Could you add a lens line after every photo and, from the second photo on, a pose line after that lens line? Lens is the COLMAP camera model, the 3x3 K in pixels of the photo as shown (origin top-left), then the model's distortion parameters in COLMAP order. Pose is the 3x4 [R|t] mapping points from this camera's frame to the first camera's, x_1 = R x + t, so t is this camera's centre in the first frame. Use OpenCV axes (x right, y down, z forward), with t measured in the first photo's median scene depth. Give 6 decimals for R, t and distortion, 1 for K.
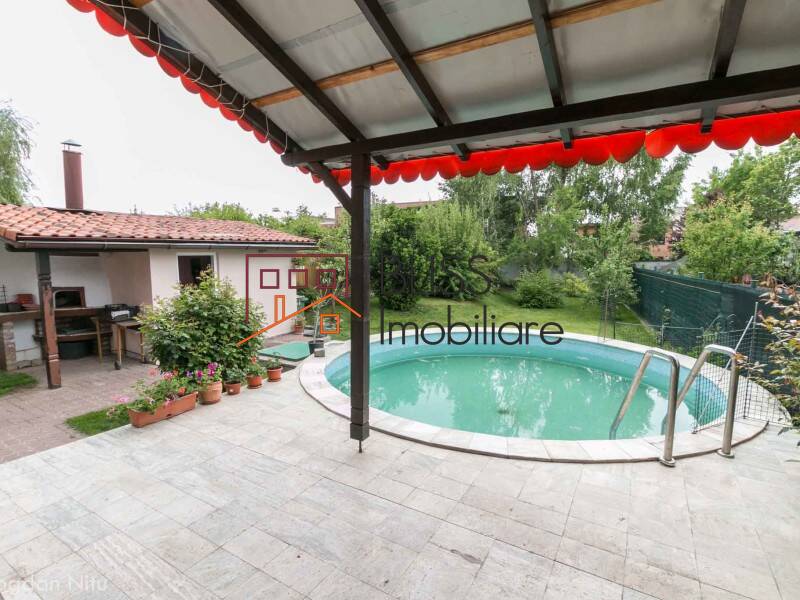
lens RADIAL K [[415.7, 0, 396.7], [0, 415.7, 298.2], [0, 0, 1]] dist [-0.002231, -0.000550]
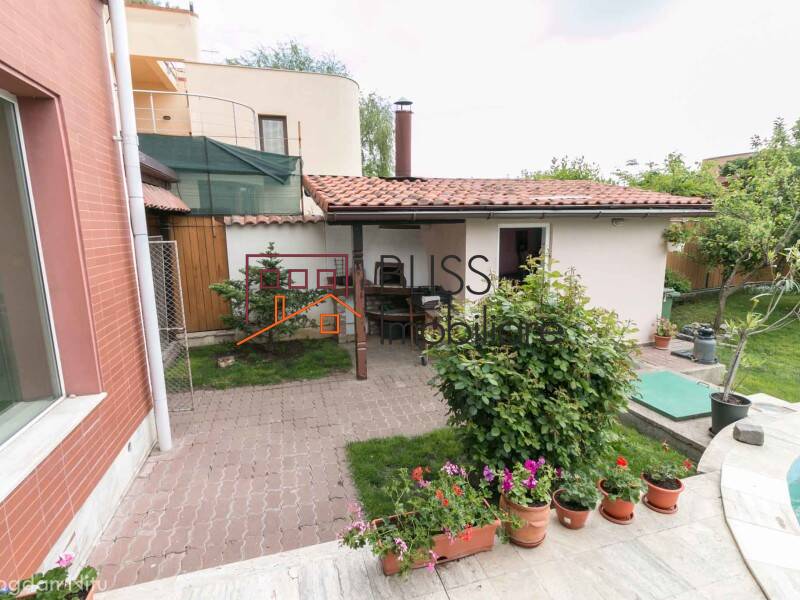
lens RADIAL K [[415.7, 0, 400.7], [0, 415.7, 297.6], [0, 0, 1]] dist [-0.002231, -0.000550]
pose [[0.743602, 0.106371, -0.660107, -0.166702], [-0.059700, 0.993884, 0.092904, -0.039785], [0.665952, -0.029675, 0.745404, 0.347377]]
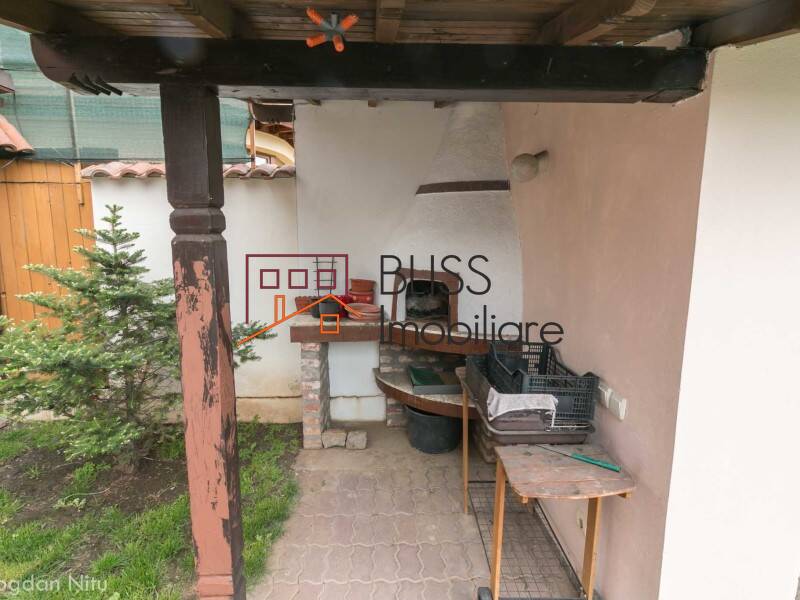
lens RADIAL K [[415.7, 0, 399.3], [0, 415.7, 300.4], [0, 0, 1]] dist [-0.002231, -0.000550]
pose [[0.548141, 0.128757, -0.826416, -0.532911], [-0.095469, 0.991253, 0.091117, -0.033759], [0.830920, 0.028952, 0.555638, 0.832402]]
